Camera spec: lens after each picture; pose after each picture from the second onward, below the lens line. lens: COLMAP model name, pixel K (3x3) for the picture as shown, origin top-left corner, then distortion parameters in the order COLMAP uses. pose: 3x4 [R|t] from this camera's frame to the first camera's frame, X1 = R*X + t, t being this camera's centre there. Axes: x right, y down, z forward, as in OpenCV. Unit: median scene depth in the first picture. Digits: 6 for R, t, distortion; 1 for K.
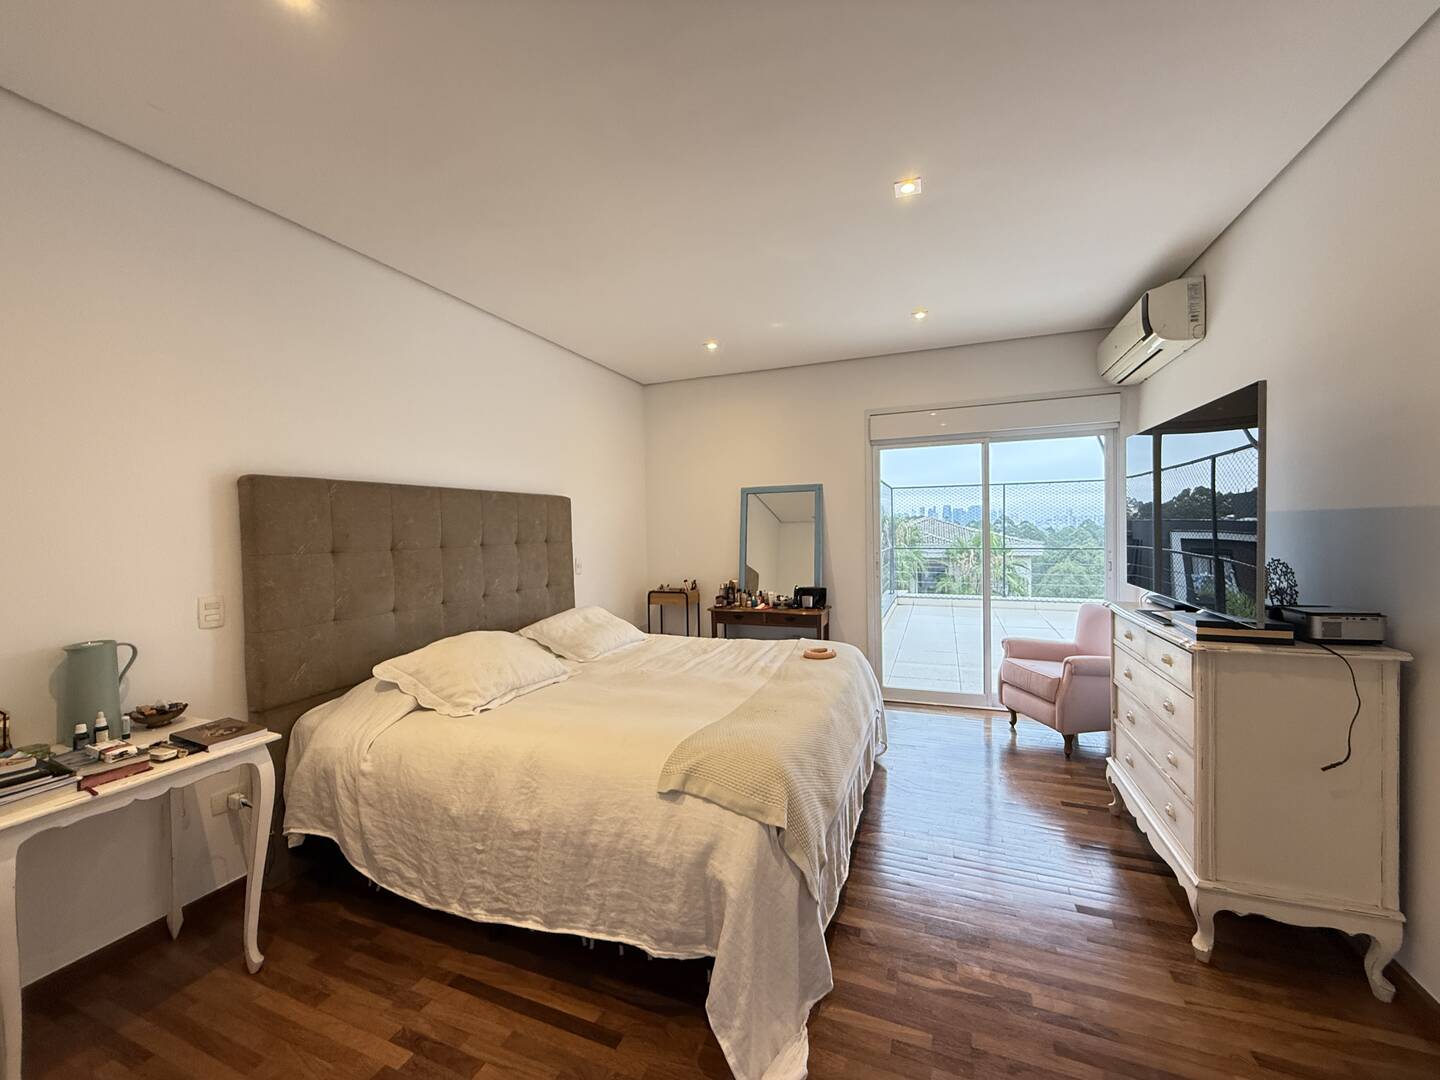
lens RADIAL K [[572.9, 0, 716.4], [0, 572.9, 539.5], [0, 0, 1]] dist [0.000280, -0.000158]
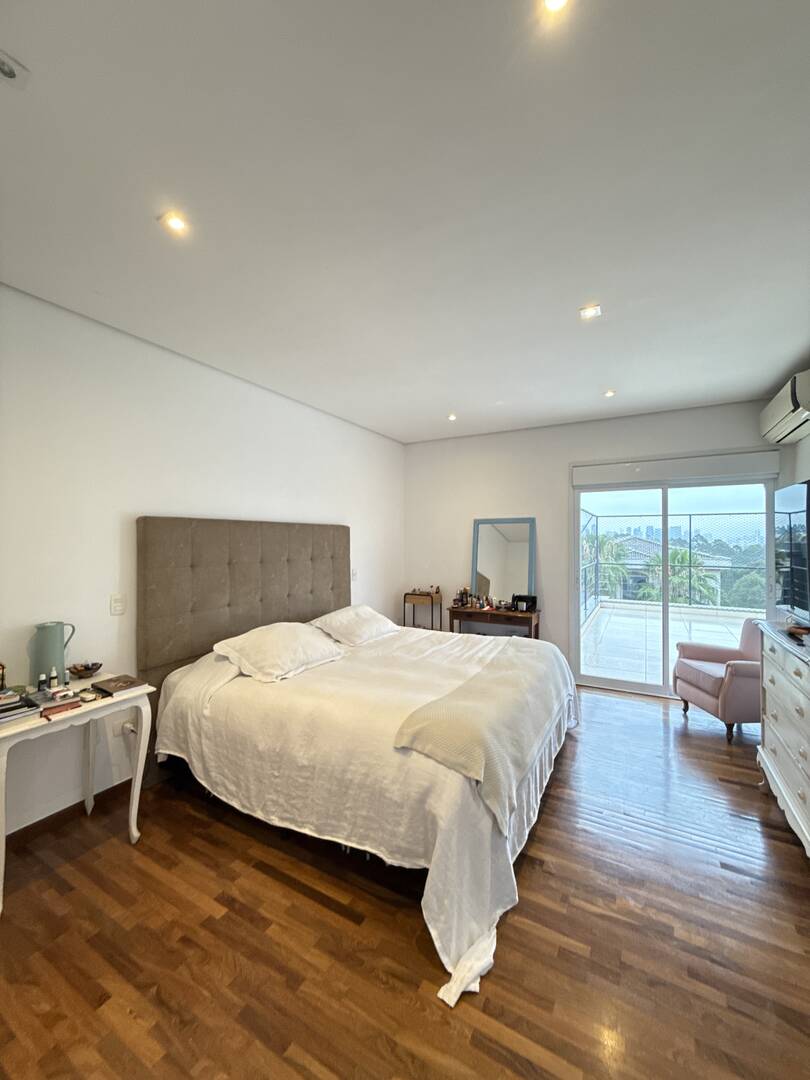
lens RADIAL K [[429.7, 0, 406.3], [0, 429.7, 536.7], [0, 0, 1]] dist [0.000280, -0.000158]
pose [[0.990917, 0.018352, -0.133219, 0.051022], [-0.021912, 0.999440, -0.025308, -0.048187], [0.132680, 0.027997, 0.990763, -0.062711]]
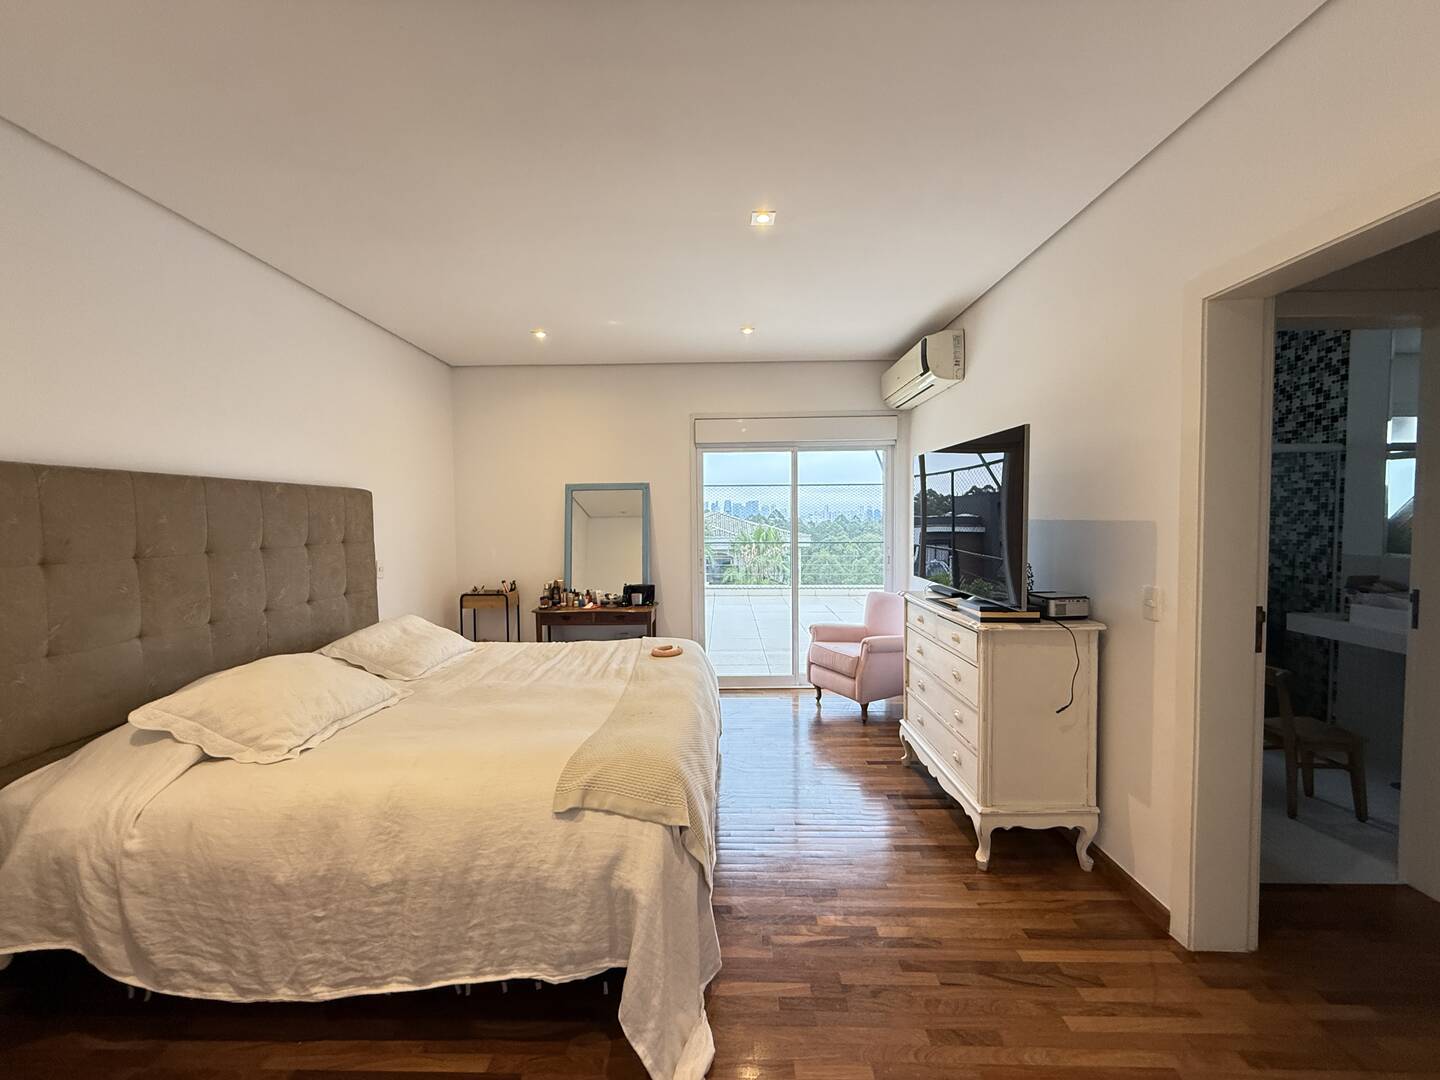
lens RADIAL K [[572.9, 0, 713.5], [0, 572.9, 539.6], [0, 0, 1]] dist [0.000280, -0.000158]
pose [[0.935906, -0.004553, 0.352220, -0.154202], [-0.000393, 0.999902, 0.013968, -0.023861], [-0.352249, -0.013211, 0.935813, 0.013010]]
